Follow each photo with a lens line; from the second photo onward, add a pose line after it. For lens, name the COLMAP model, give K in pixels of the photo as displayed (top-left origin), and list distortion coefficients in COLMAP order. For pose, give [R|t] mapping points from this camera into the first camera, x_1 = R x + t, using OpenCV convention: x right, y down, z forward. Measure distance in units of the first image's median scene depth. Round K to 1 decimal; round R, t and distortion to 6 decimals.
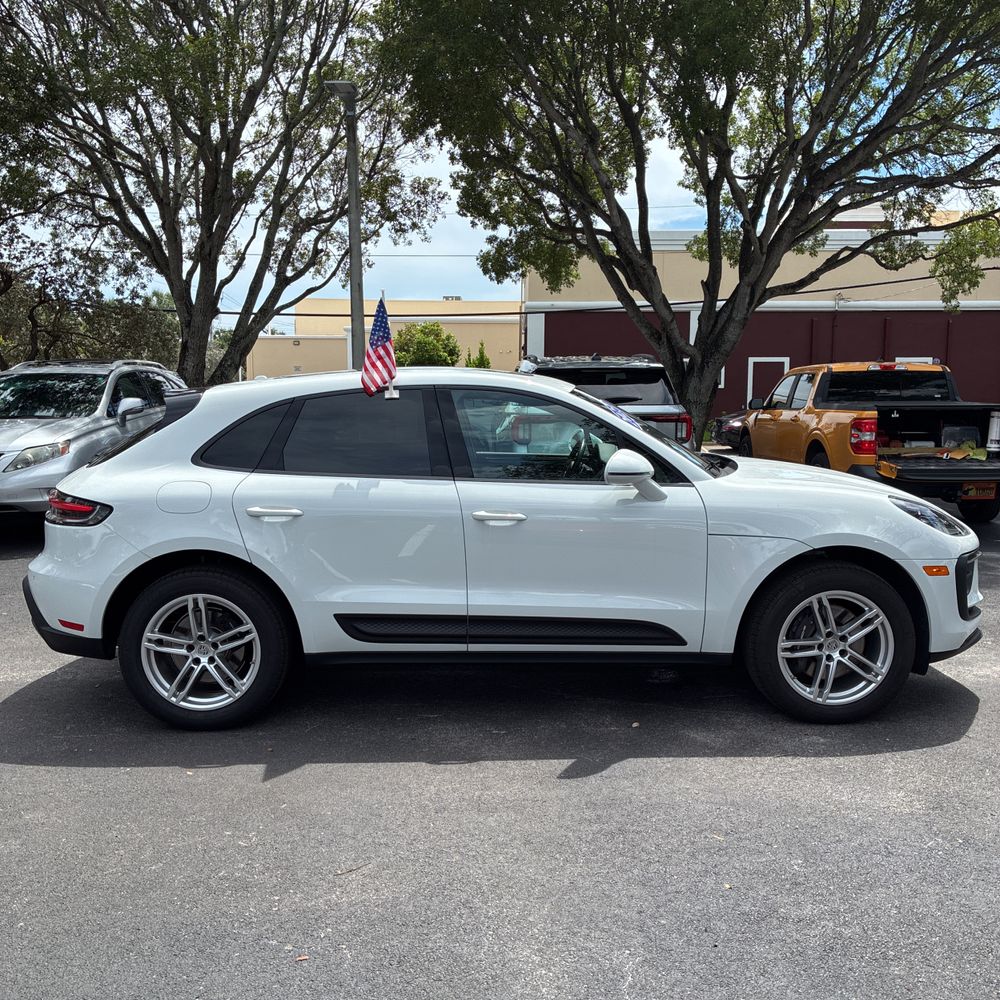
lens RADIAL K [[1012.0, 0, 496.1], [0, 1012.0, 499.9], [0, 0, 1]] dist [0.039236, -0.033772]
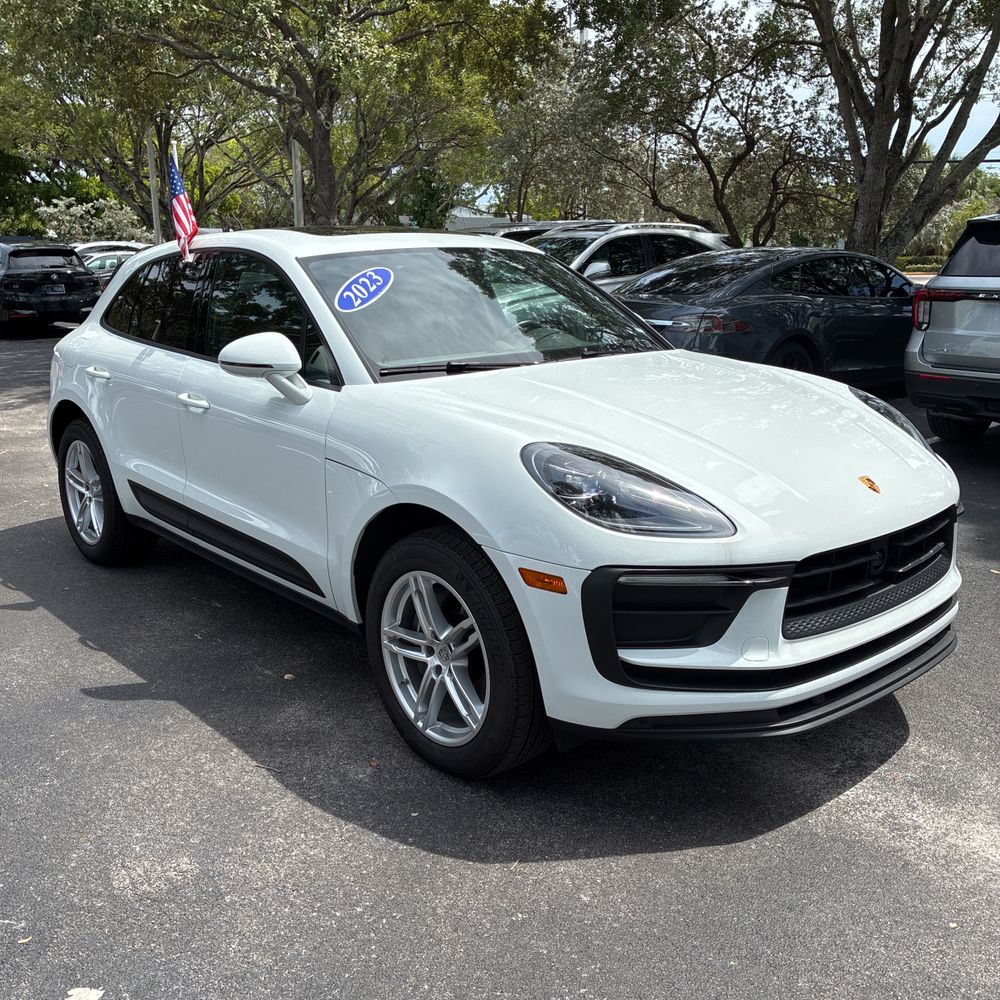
lens RADIAL K [[1014.7, 0, 497.1], [0, 1014.7, 503.8], [0, 0, 1]] dist [0.014634, 0.021959]
pose [[0.644468, 0.184350, -0.742076, 0.825464], [-0.083909, 0.981691, 0.171004, -0.068298], [0.760014, -0.047940, 0.648137, 0.605648]]
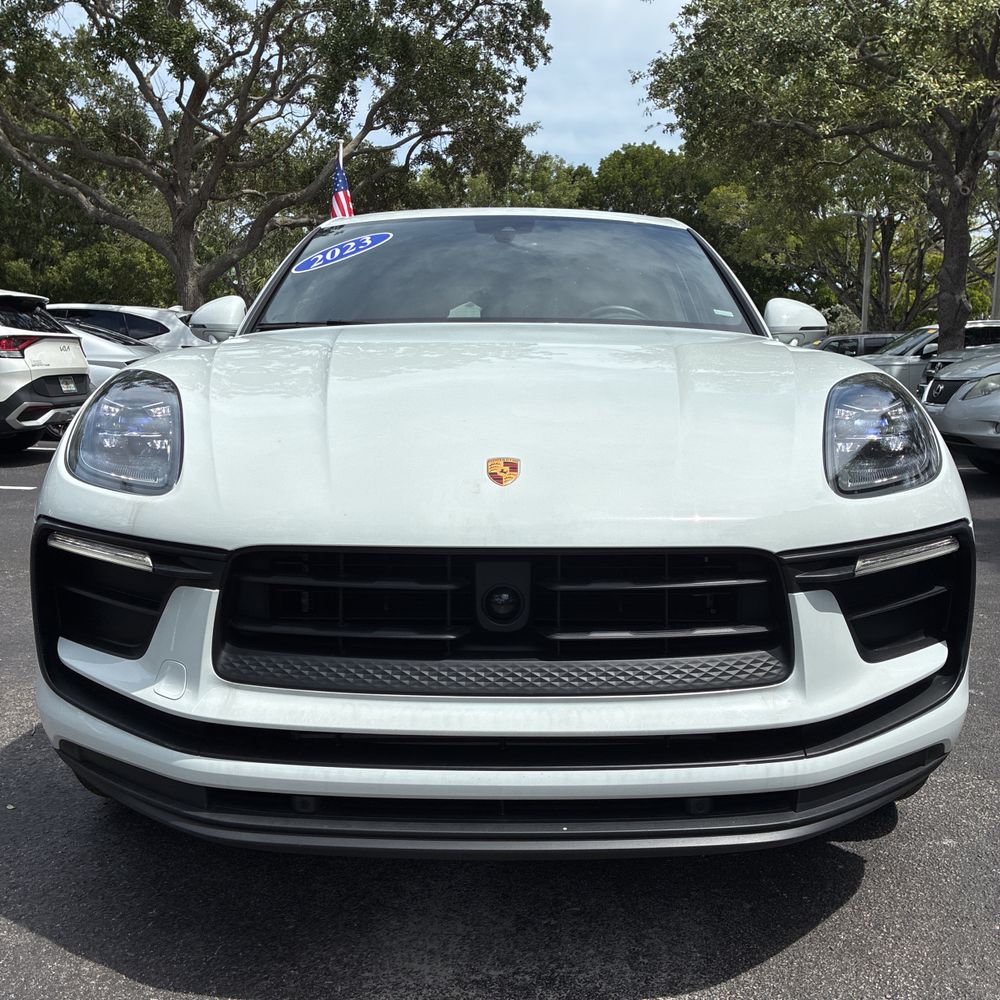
lens RADIAL K [[1014.2, 0, 500.0], [0, 1014.2, 500.0], [0, 0, 1]] dist [0.011580, 0.031198]
pose [[-0.015140, 0.139420, -0.990118, 0.860632], [-0.123173, 0.982429, 0.140220, -0.032405], [0.992270, 0.124078, 0.002299, 1.184650]]
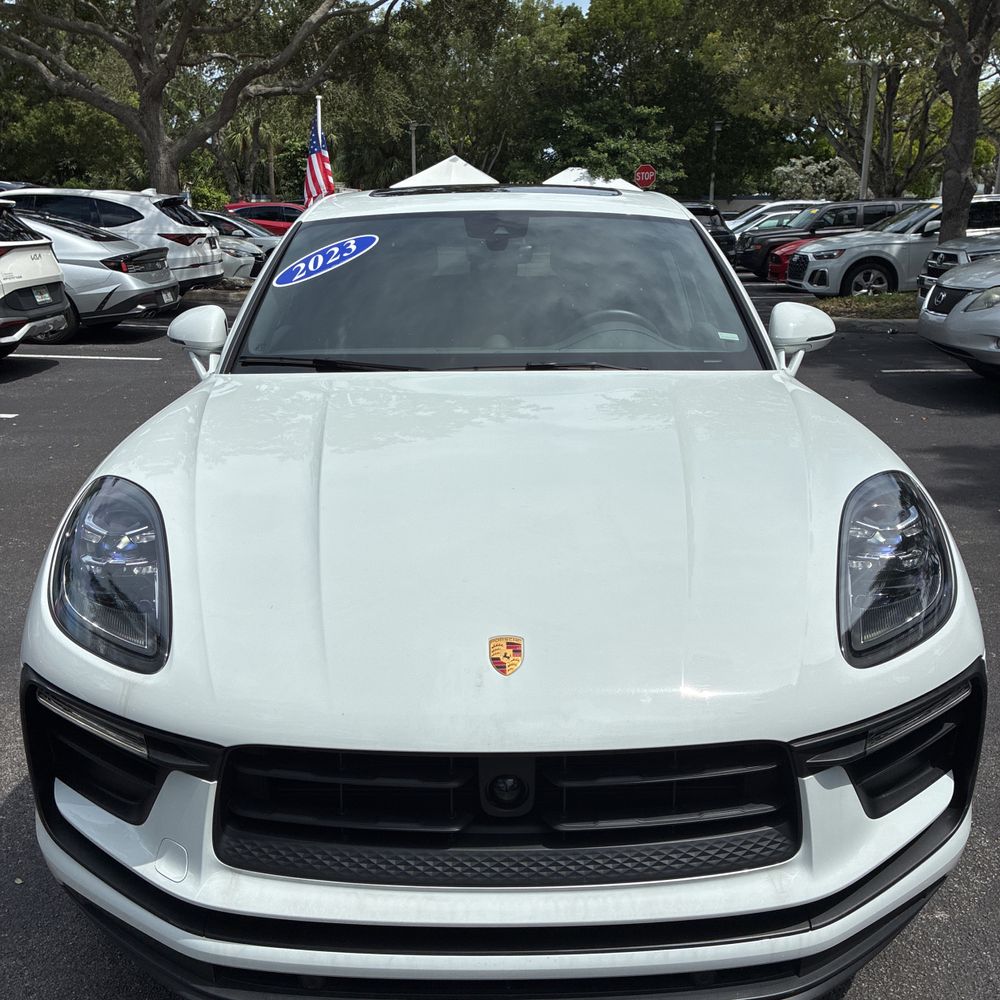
lens RADIAL K [[1012.0, 0, 496.1], [0, 1012.0, 499.9], [0, 0, 1]] dist [0.039236, -0.033772]
pose [[-0.005902, 0.276178, -0.961088, 0.822907], [-0.113659, 0.954691, 0.275038, -0.135374], [0.993502, 0.110860, 0.025756, 1.167550]]
